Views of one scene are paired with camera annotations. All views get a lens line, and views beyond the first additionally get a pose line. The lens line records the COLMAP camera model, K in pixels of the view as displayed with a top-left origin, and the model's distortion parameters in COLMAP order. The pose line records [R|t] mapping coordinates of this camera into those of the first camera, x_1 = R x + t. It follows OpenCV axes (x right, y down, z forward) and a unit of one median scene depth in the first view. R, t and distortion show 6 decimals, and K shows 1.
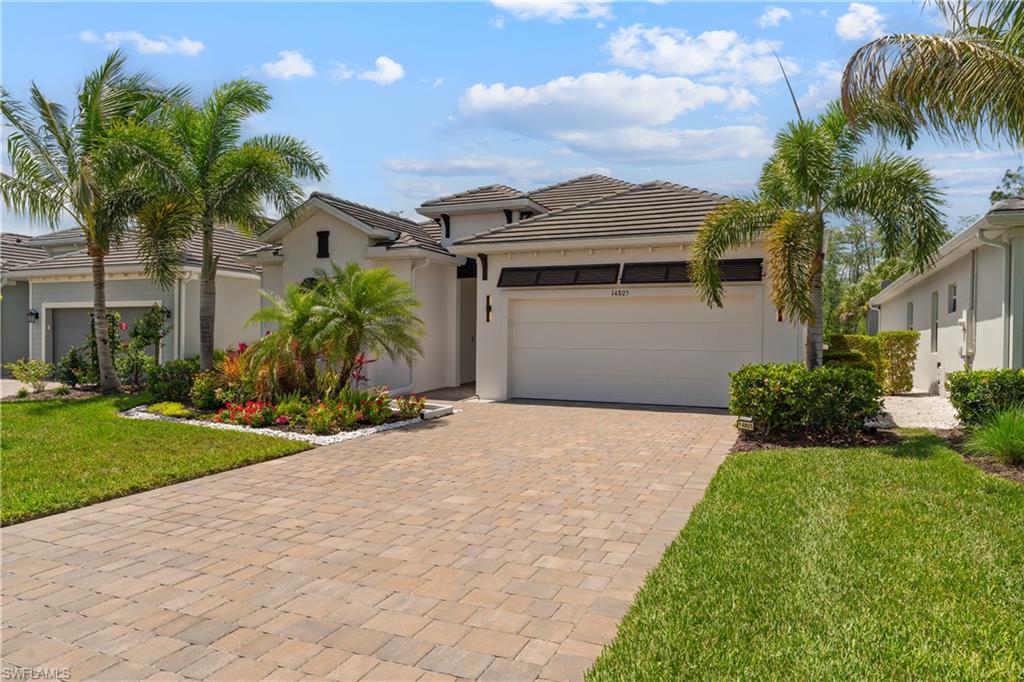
lens RADIAL K [[667.5, 0, 514.7], [0, 667.5, 340.1], [0, 0, 1]] dist [-0.006264, 0.003160]
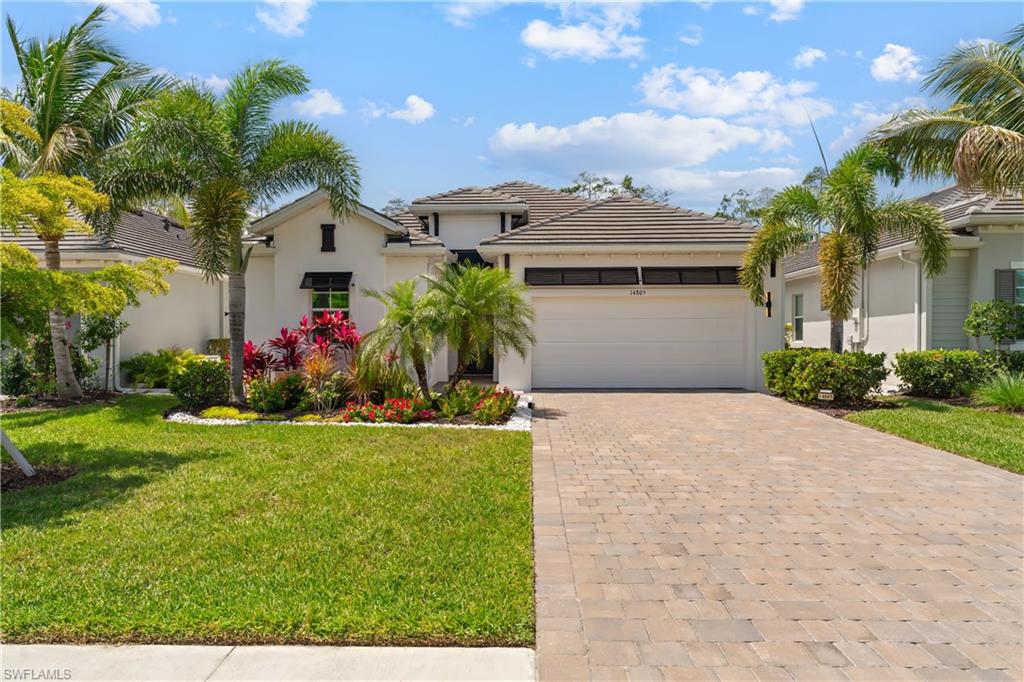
lens RADIAL K [[666.6, 0, 510.1], [0, 666.6, 340.2], [0, 0, 1]] dist [0.011478, -0.001336]
pose [[0.932826, -0.013025, 0.360091, -0.450207], [0.012706, 0.999914, 0.003254, 0.004616], [-0.360103, 0.001540, 0.932911, 0.011101]]
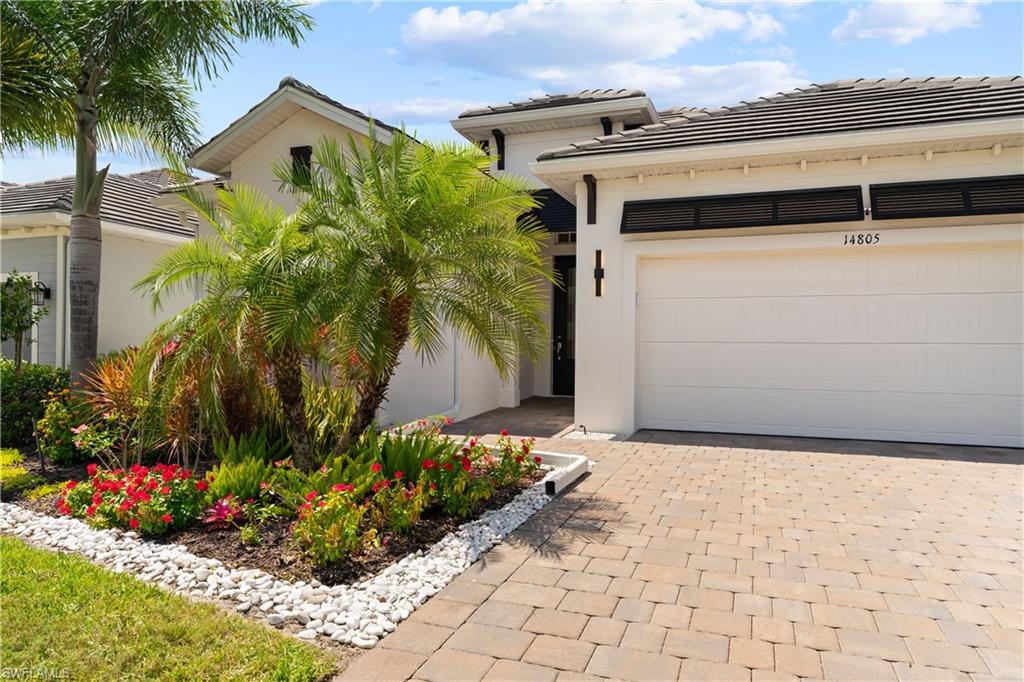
lens RADIAL K [[667.5, 0, 508.1], [0, 667.5, 344.3], [0, 0, 1]] dist [-0.006264, 0.003160]
pose [[0.998559, 0.000196, 0.053657, -0.156119], [0.000123, 0.999982, -0.005951, 0.017681], [-0.053657, 0.005949, 0.998542, 0.462683]]
